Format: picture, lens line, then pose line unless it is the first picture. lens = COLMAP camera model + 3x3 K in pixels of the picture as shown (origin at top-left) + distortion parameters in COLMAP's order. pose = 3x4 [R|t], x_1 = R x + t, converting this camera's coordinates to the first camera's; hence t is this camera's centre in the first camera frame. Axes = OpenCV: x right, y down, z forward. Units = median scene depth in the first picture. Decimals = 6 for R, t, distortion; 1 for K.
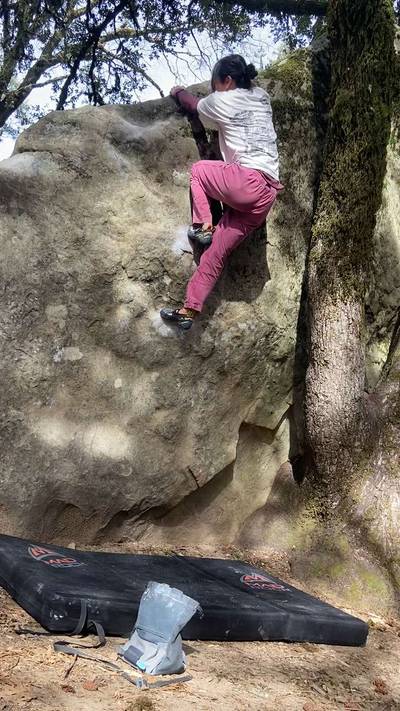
lens RADIAL K [[607.4, 0, 200.7], [0, 607.4, 351.3], [0, 0, 1]] dist [0.112375, -0.181355]
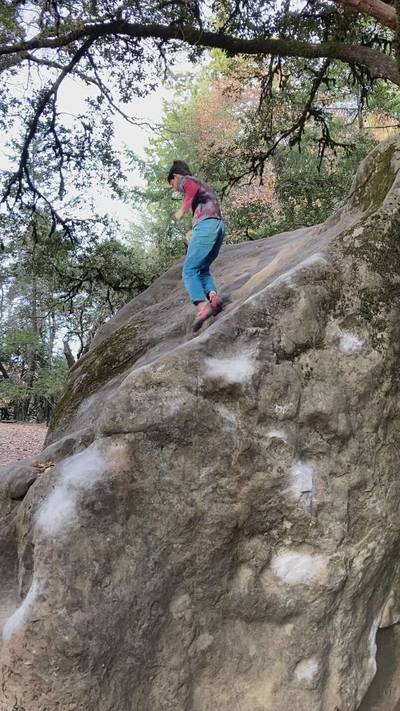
lens RADIAL K [[672.0, 0, 202.0], [0, 672.0, 354.1], [0, 0, 1]] dist [0.018082, 0.000000]
pose [[0.982684, -0.183435, 0.026164, -0.152079], [0.182331, 0.982435, 0.039710, -0.408958], [-0.032989, -0.034252, 0.998869, 0.051847]]
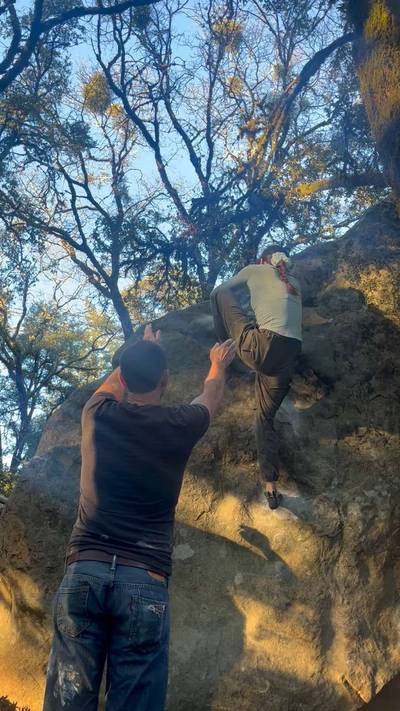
lens RADIAL K [[617.4, 0, 198.0], [0, 617.4, 354.4], [0, 0, 1]] dist [0.018087, -0.004347]
pose [[0.911034, -0.235130, -0.338719, 0.198343], [0.124265, 0.939848, -0.318188, 0.023174], [0.393160, 0.247789, 0.885452, 0.071567]]
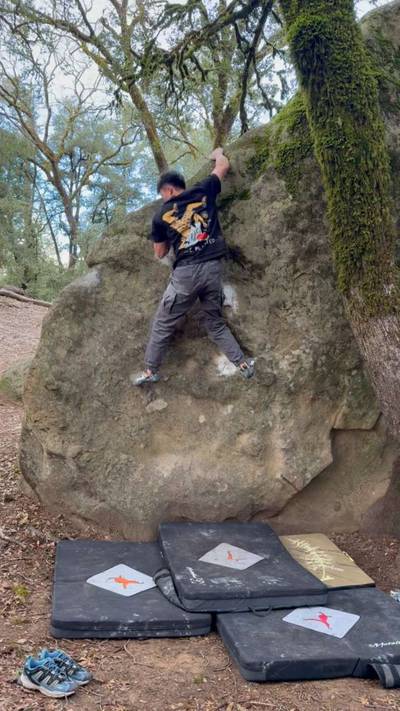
lens RADIAL K [[575.9, 0, 198.6], [0, 575.9, 353.1], [0, 0, 1]] dist [0.097799, -0.039557]
pose [[0.856610, -0.171545, -0.486612, 0.449866], [0.212510, 0.976705, 0.029777, -0.114581], [0.470168, -0.128918, 0.873111, -0.018236]]
